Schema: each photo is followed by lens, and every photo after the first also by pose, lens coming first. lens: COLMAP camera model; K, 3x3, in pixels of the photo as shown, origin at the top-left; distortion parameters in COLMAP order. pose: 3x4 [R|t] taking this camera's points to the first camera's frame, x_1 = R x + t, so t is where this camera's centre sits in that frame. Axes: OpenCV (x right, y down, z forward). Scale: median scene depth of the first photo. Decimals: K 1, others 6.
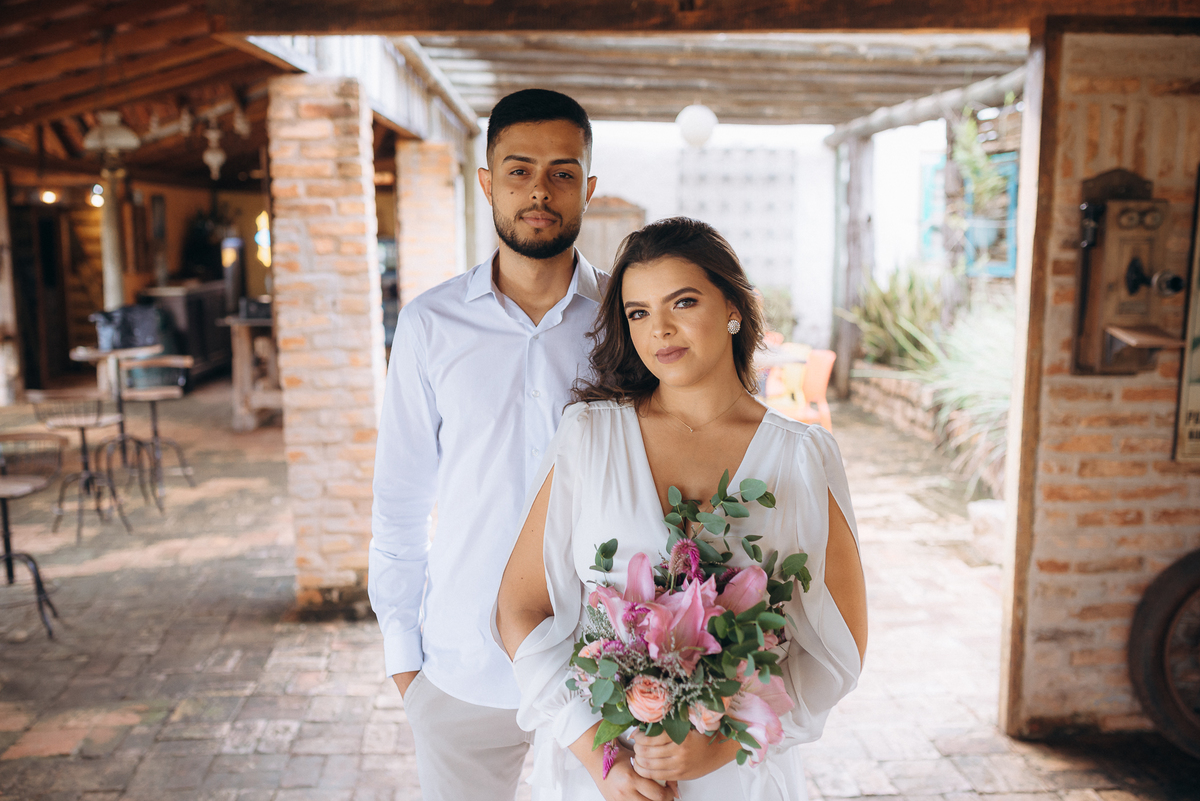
lens RADIAL K [[1149.4, 0, 597.3], [0, 1149.4, 397.2], [0, 0, 1]] dist [-0.018513, 0.000000]
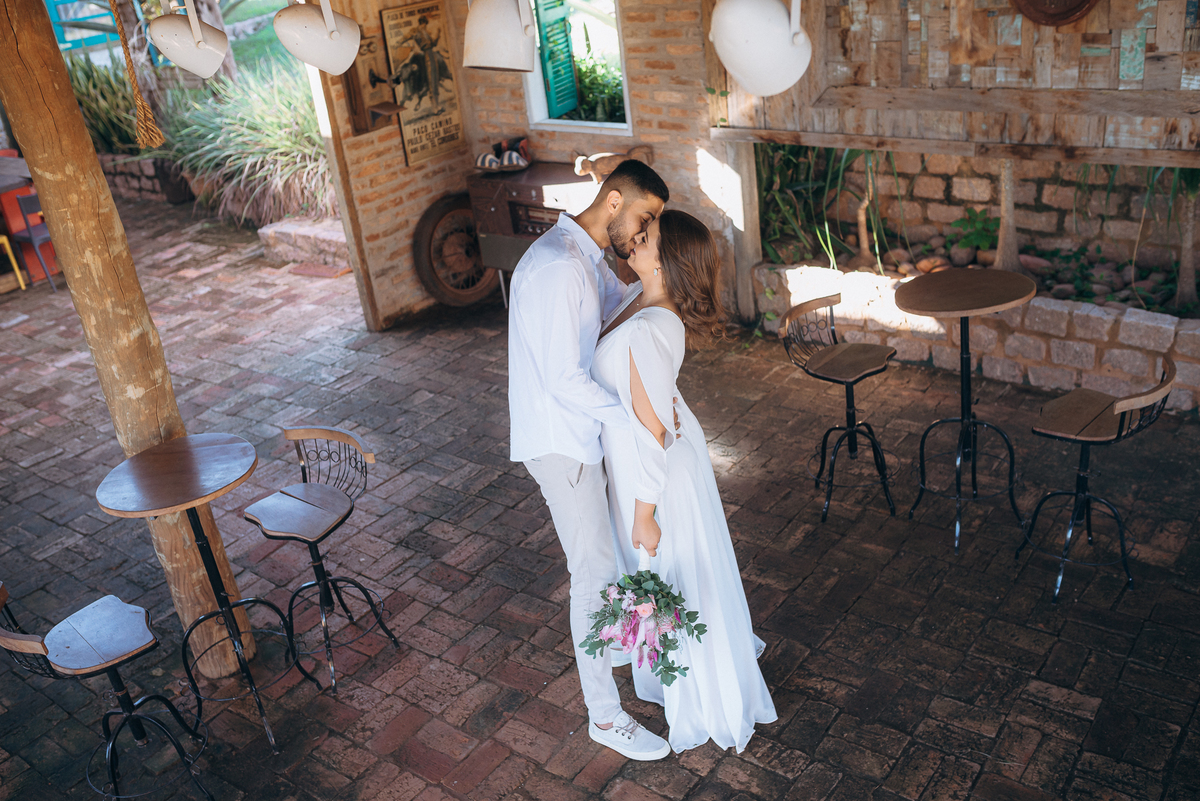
lens RADIAL K [[1149.4, 0, 599.0], [0, 1149.4, 400.4], [0, 0, 1]] dist [-0.018513, 0.000000]
pose [[0.671151, -0.388552, 0.631335, -0.666024], [0.231088, 0.918857, 0.319845, -0.128629], [-0.704383, -0.068771, 0.706481, -0.637078]]
